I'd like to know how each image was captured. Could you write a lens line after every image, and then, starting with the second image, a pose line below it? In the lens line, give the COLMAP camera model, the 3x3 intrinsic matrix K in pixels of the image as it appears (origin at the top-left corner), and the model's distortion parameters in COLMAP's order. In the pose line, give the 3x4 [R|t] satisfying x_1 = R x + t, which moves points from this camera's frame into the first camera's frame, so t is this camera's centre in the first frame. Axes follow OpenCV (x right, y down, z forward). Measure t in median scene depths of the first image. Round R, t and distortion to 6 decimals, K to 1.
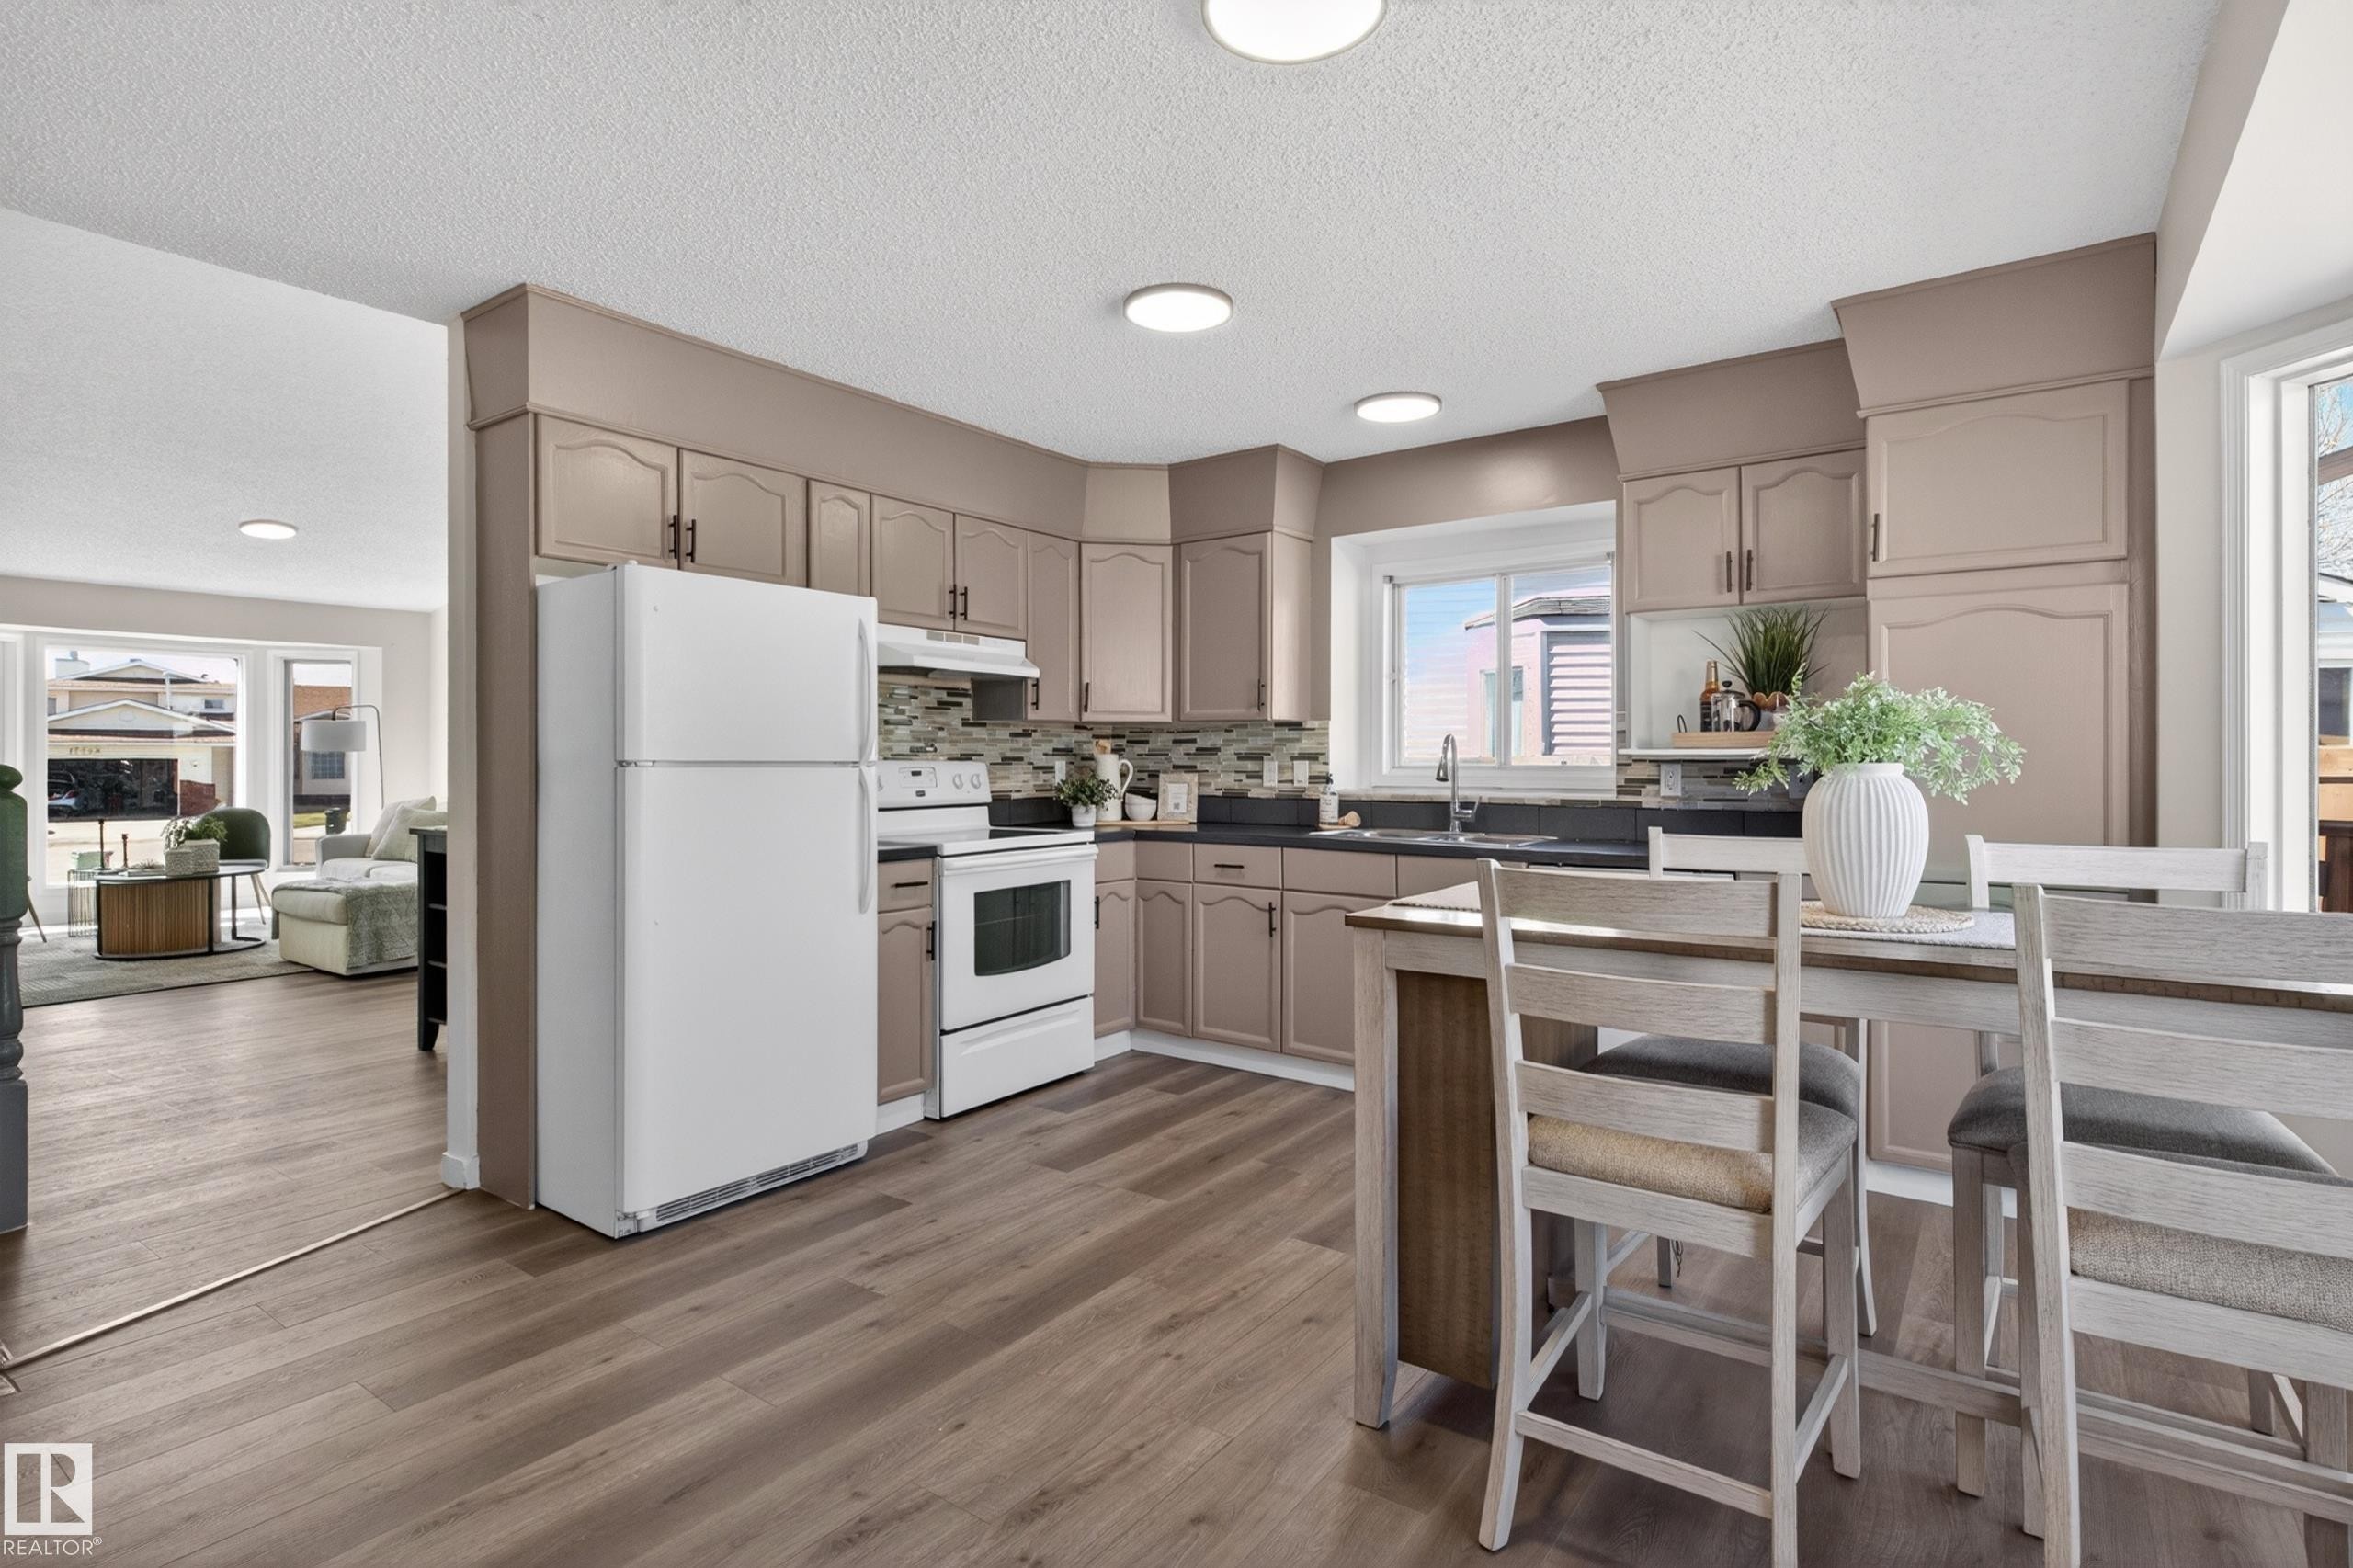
lens RADIAL K [[1168.0, 0, 1170.8], [0, 1168.0, 773.6], [0, 0, 1]] dist [0.038192, -0.025313]
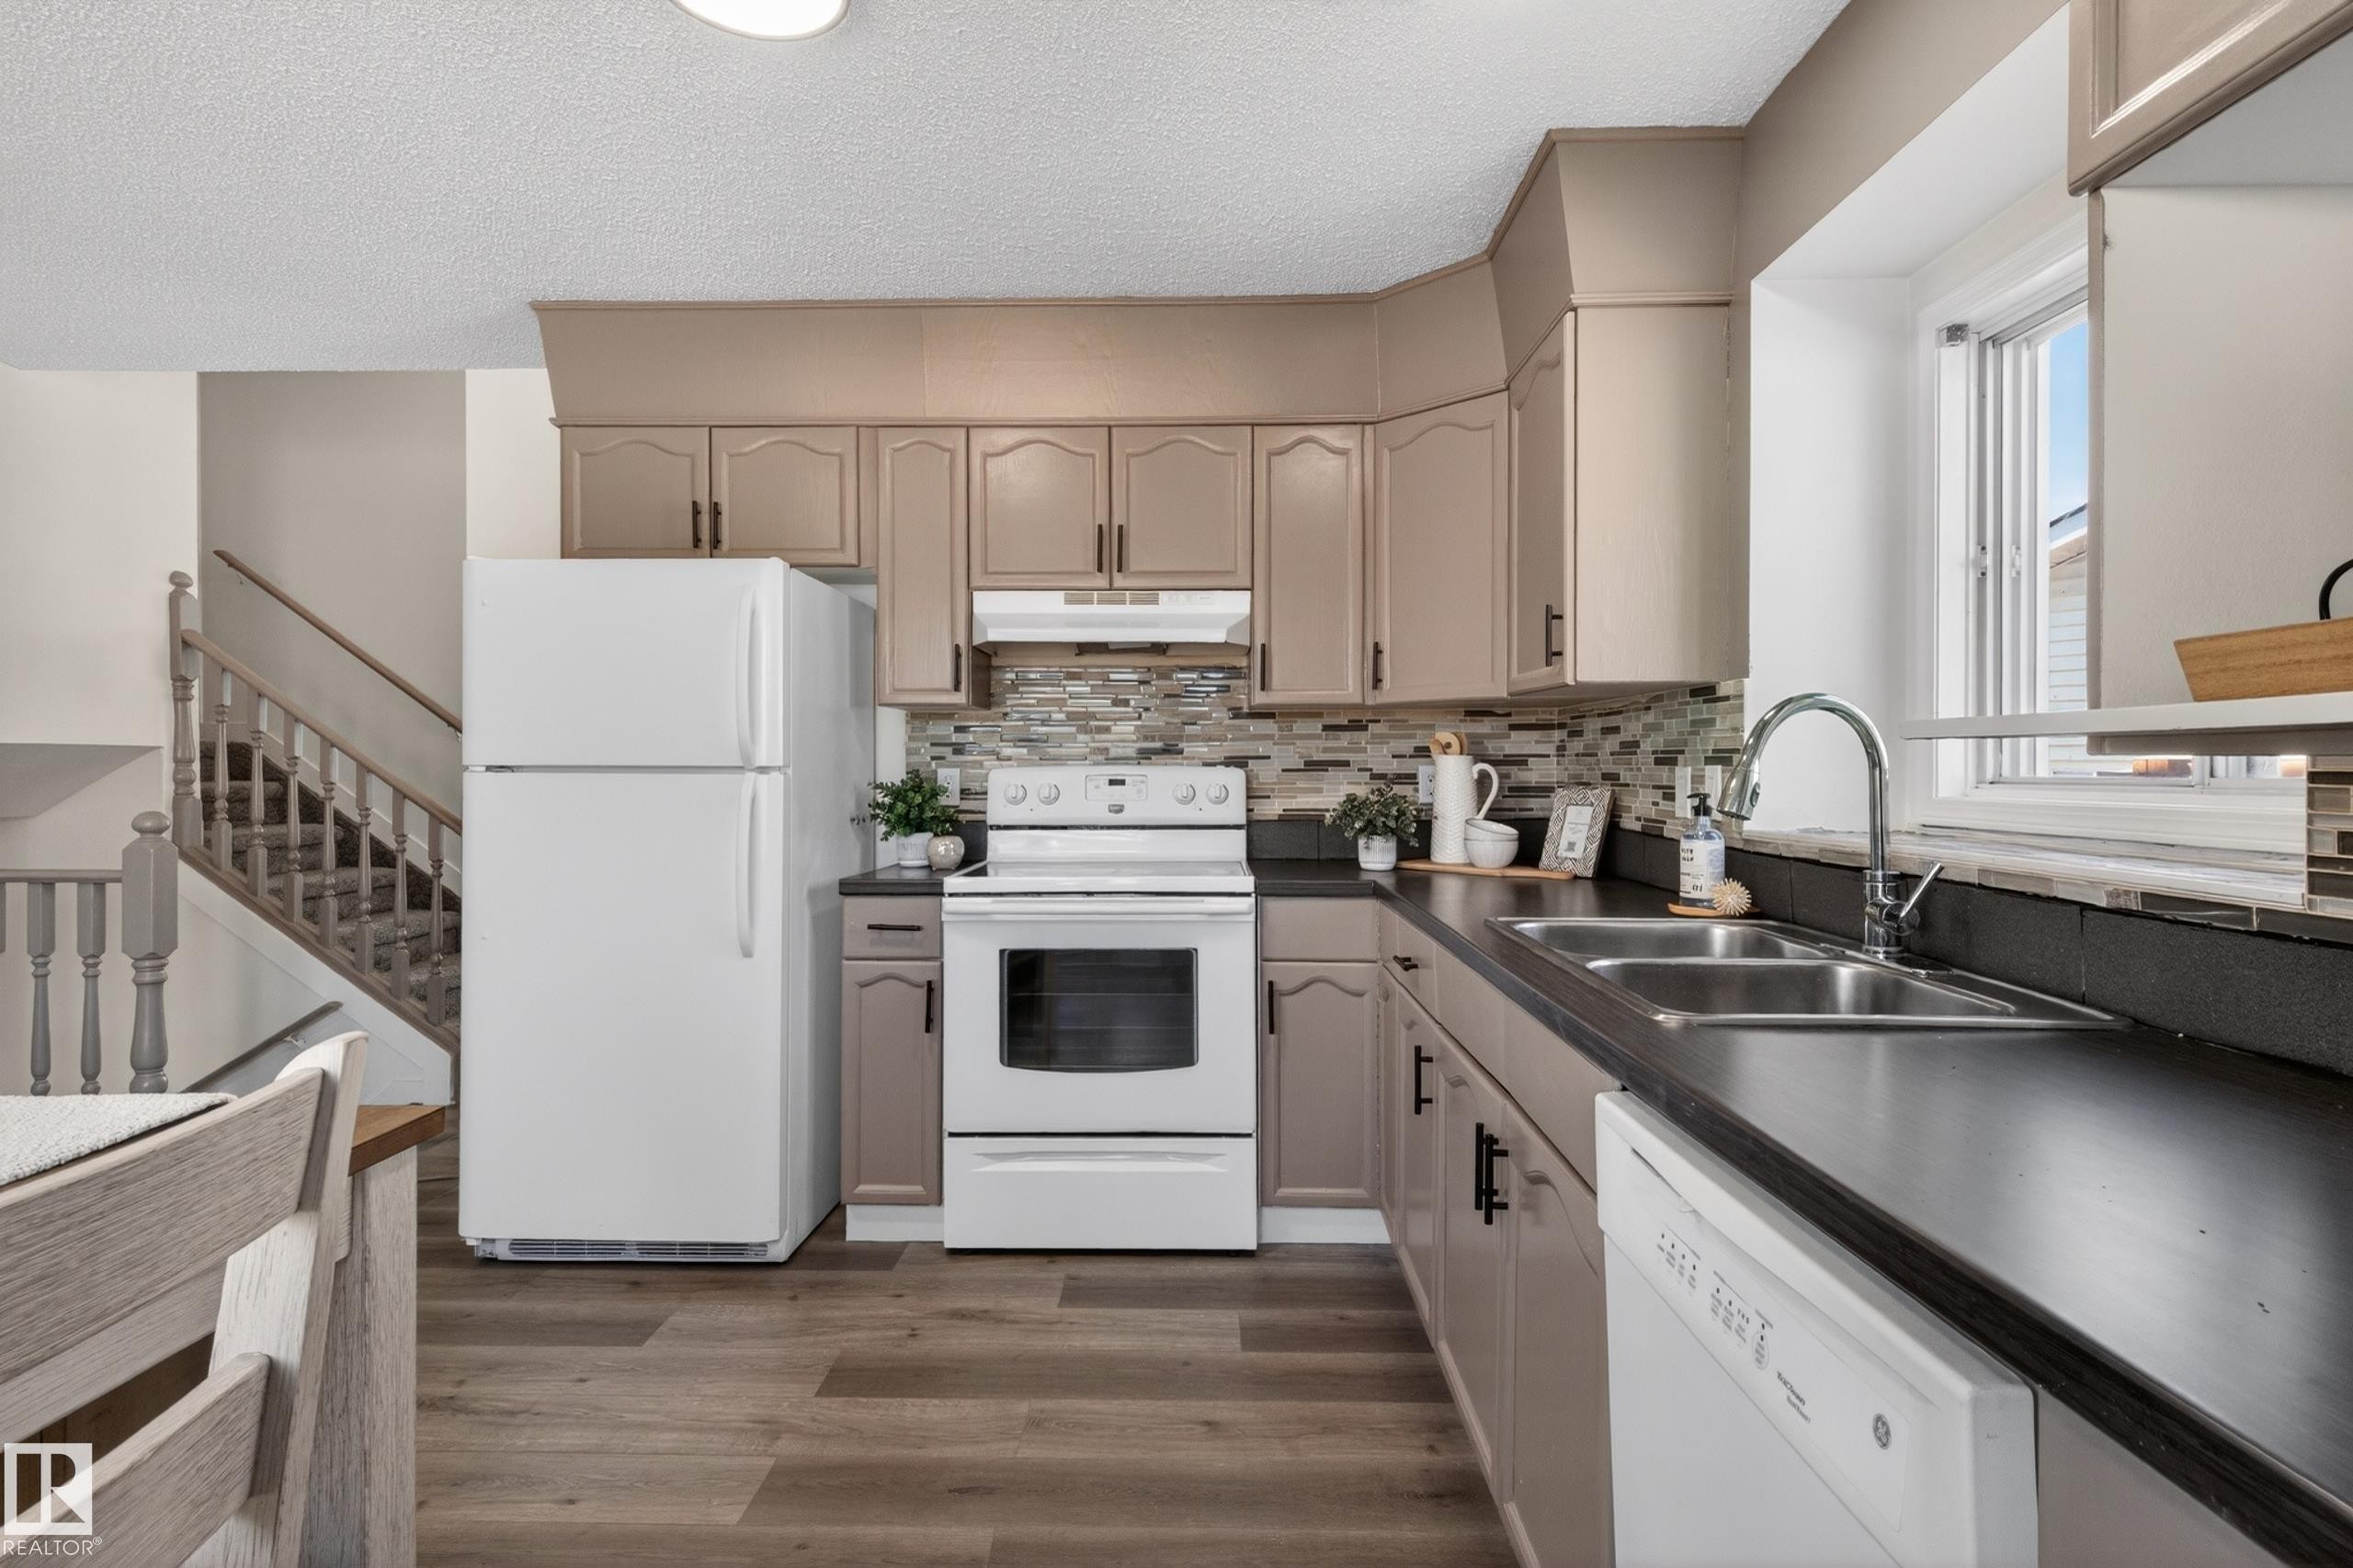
lens RADIAL K [[1168.0, 0, 1170.8], [0, 1168.0, 773.6], [0, 0, 1]] dist [0.038192, -0.025313]
pose [[0.567192, 0.004728, -0.823572, 0.453269], [-0.008999, 0.999959, -0.000457, -0.006268], [0.823536, 0.007670, 0.567212, 0.633774]]
